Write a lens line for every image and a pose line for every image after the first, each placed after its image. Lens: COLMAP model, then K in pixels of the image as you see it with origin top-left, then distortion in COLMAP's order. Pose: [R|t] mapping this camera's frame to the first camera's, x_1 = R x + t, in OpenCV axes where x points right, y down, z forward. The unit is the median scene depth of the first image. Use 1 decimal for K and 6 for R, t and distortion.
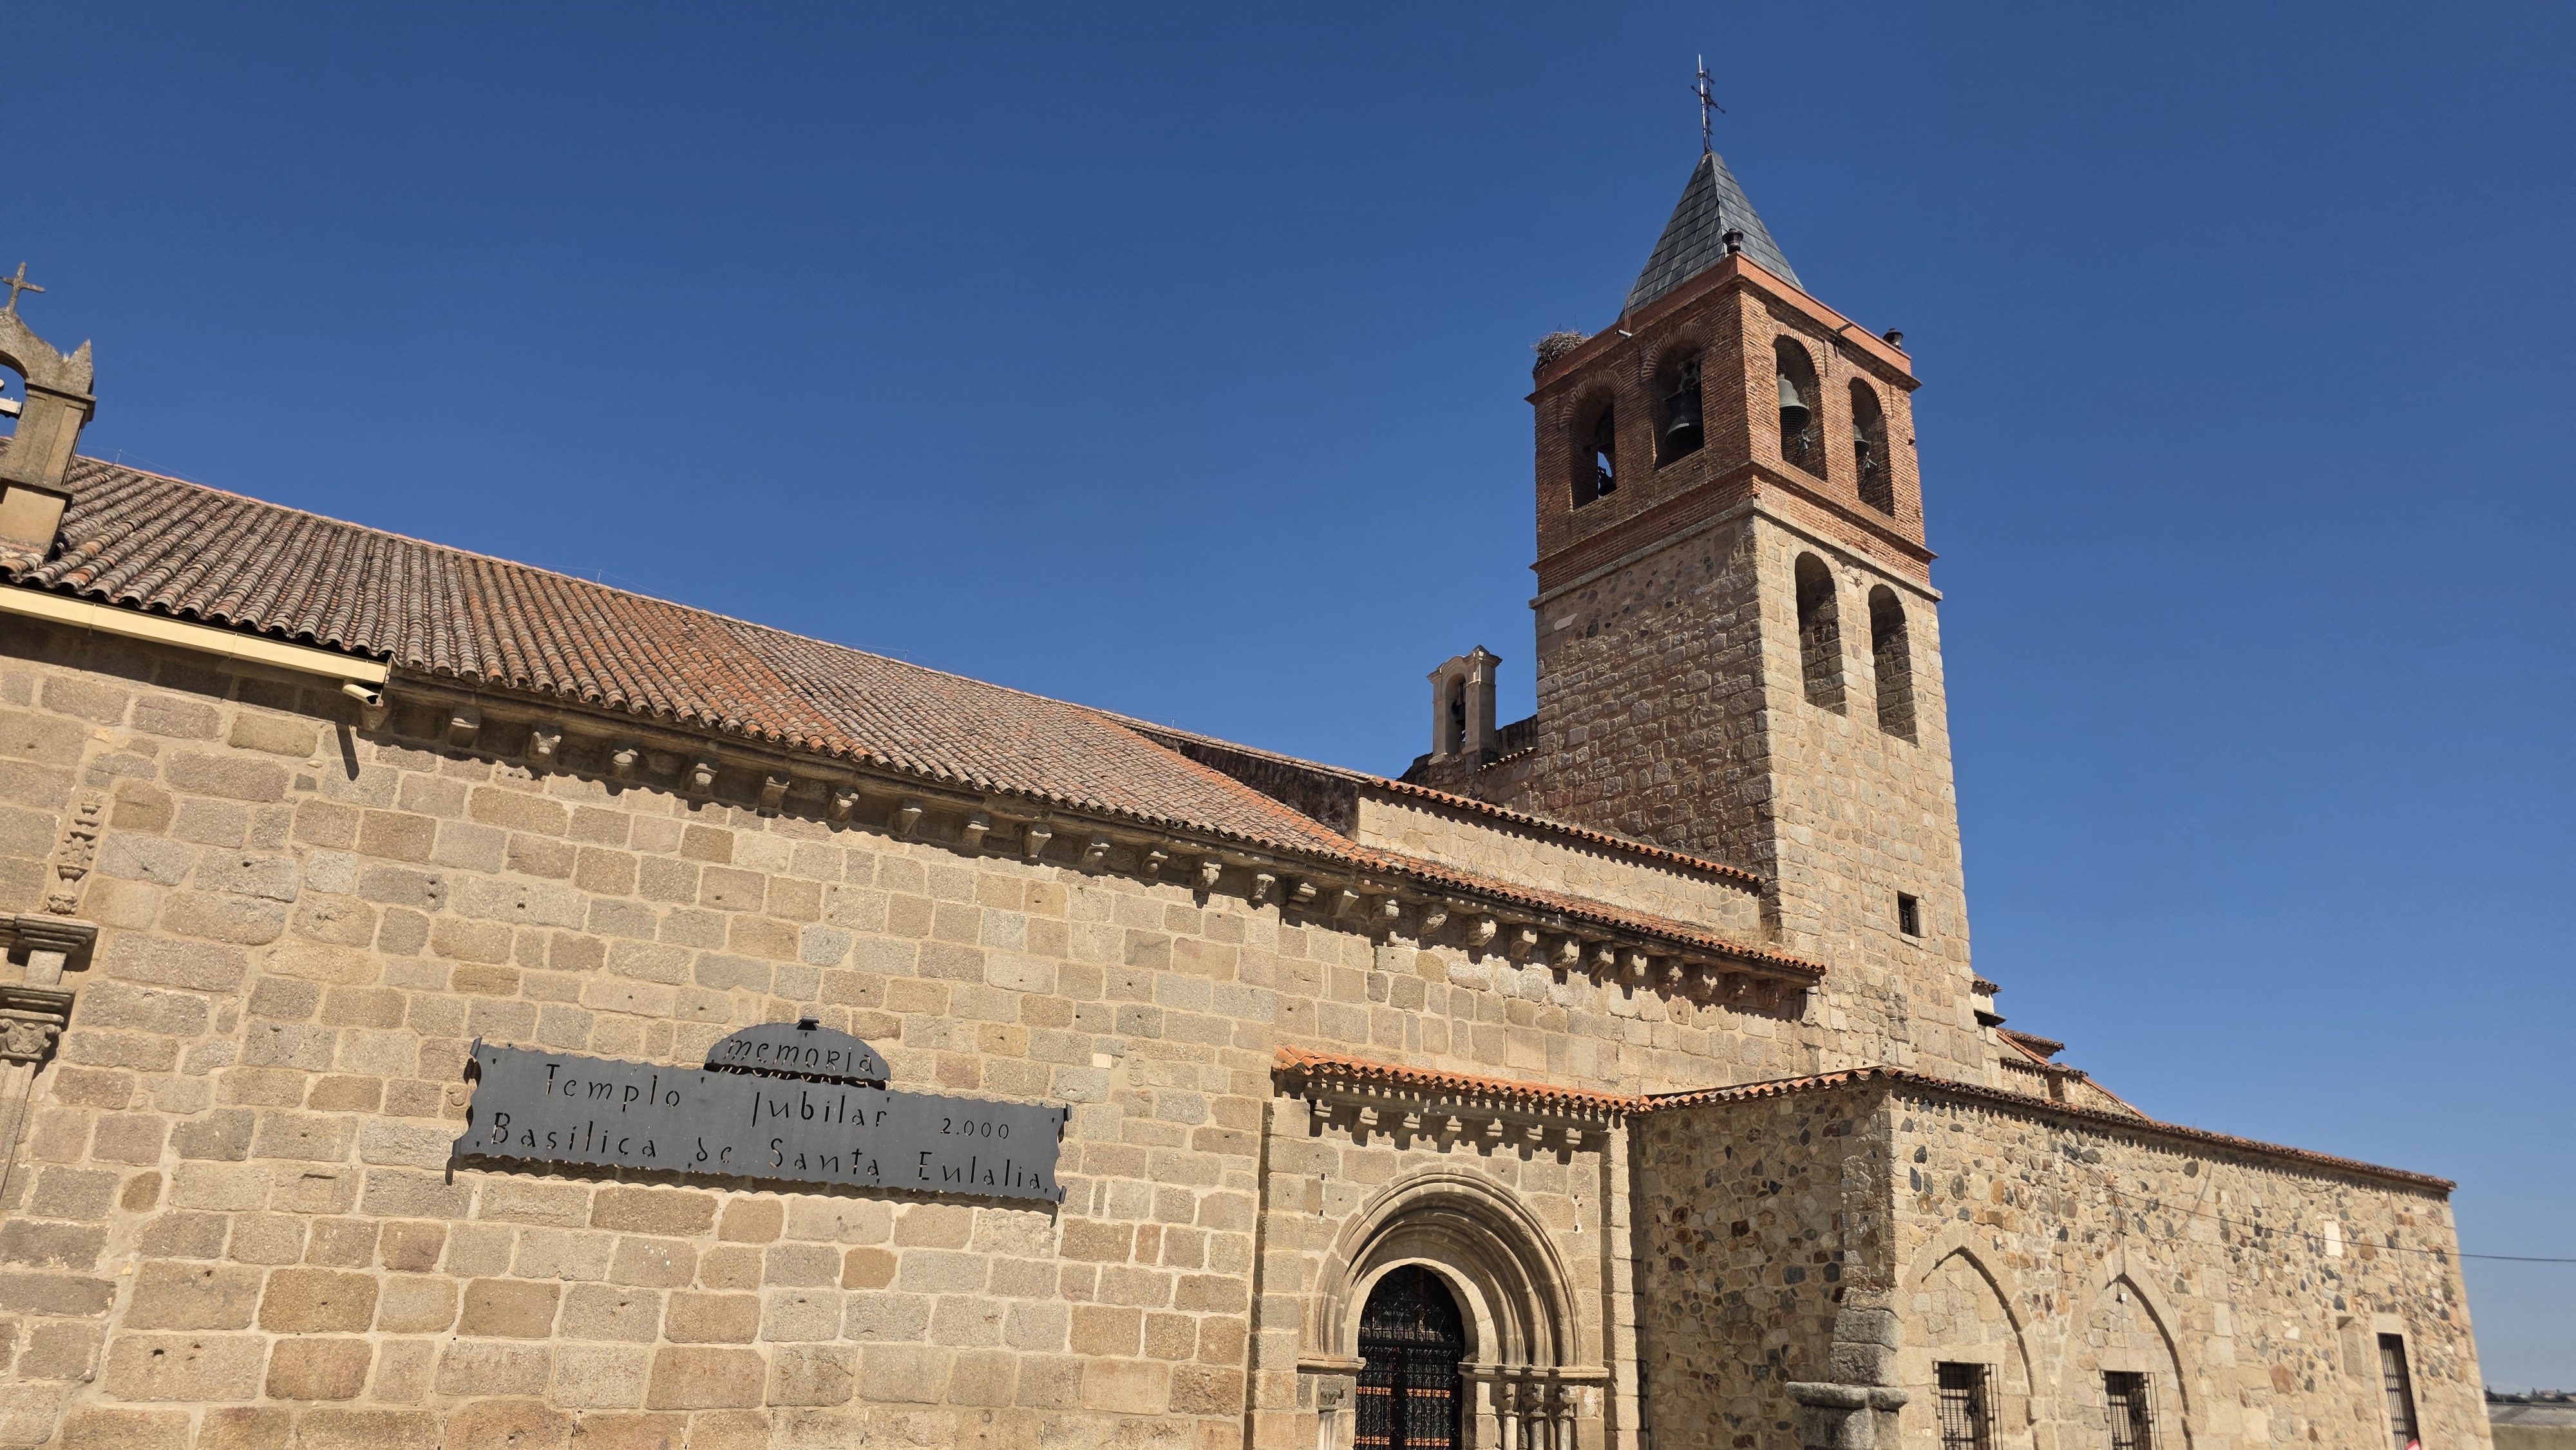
lens RADIAL K [[1718.1, 0, 1311.6], [0, 1718.1, 740.6], [0, 0, 1]] dist [0.055432, -0.038855]
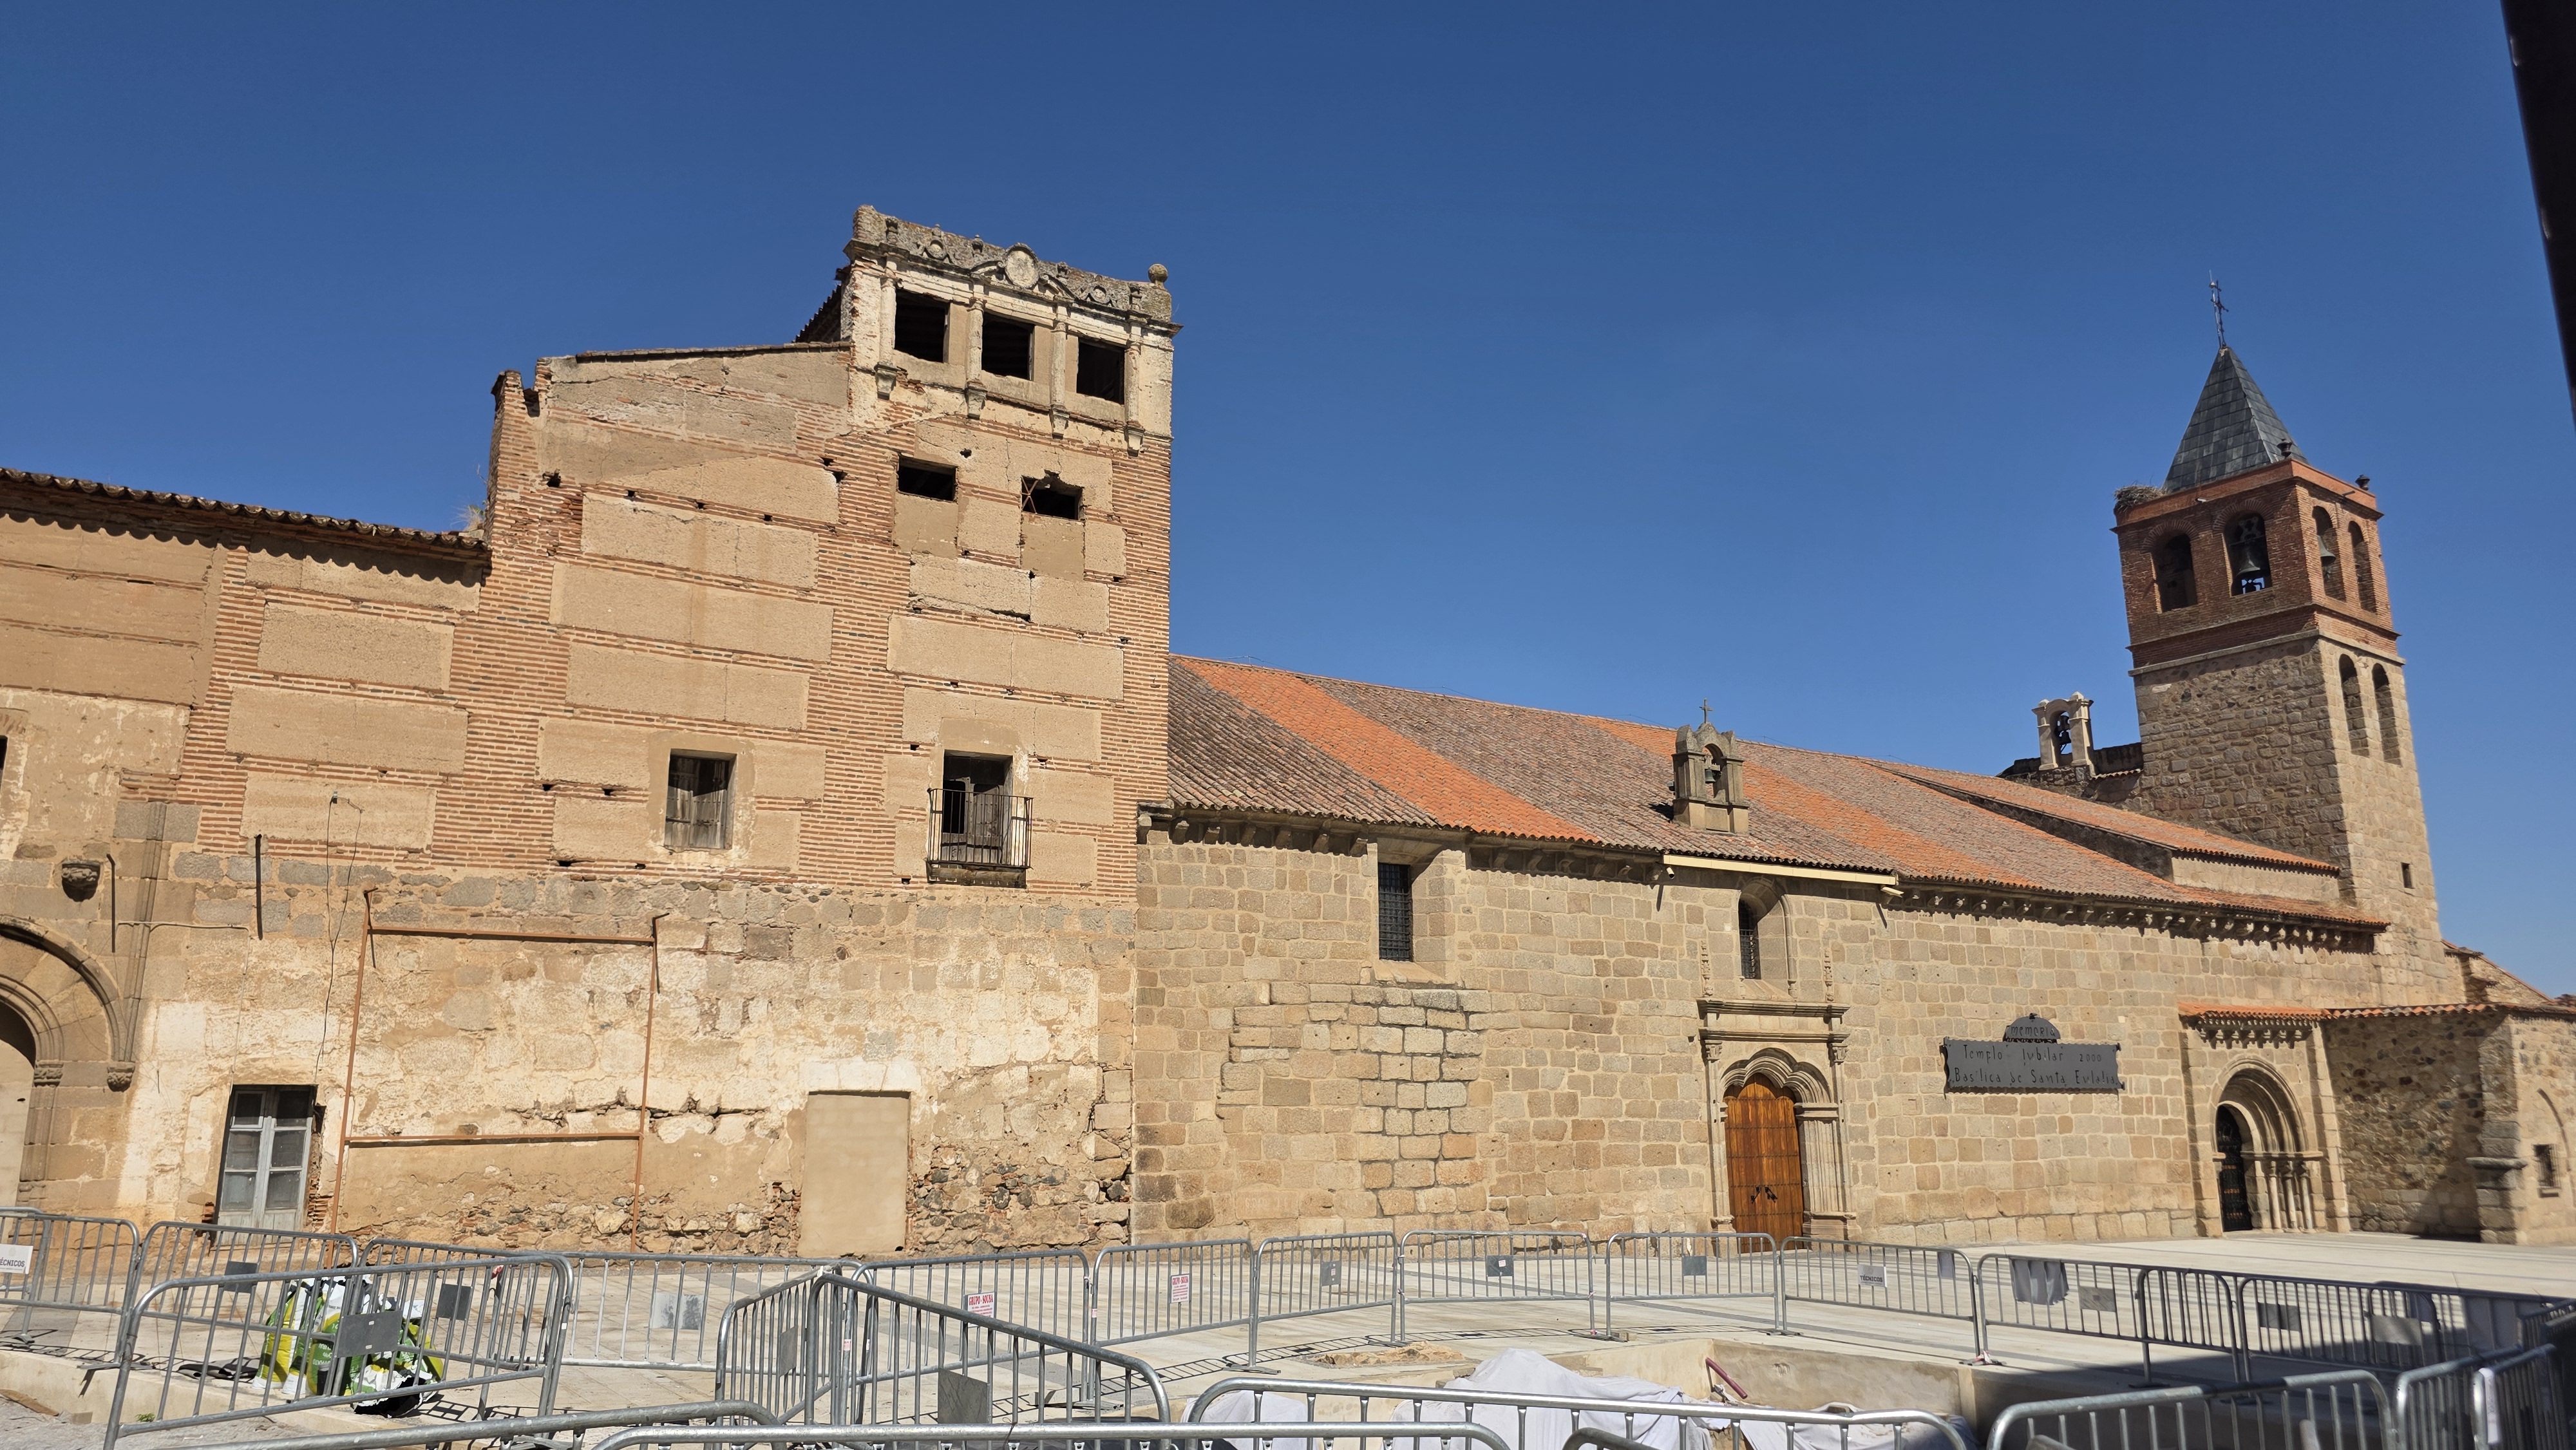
lens RADIAL K [[1718.1, 0, 1304.8], [0, 1718.1, 741.9], [0, 0, 1]] dist [0.055432, -0.038855]
pose [[0.998859, -0.044477, -0.017369, -0.733268], [0.046368, 0.990362, 0.130509, -0.319071], [0.011397, -0.131165, 0.991295, -0.708348]]
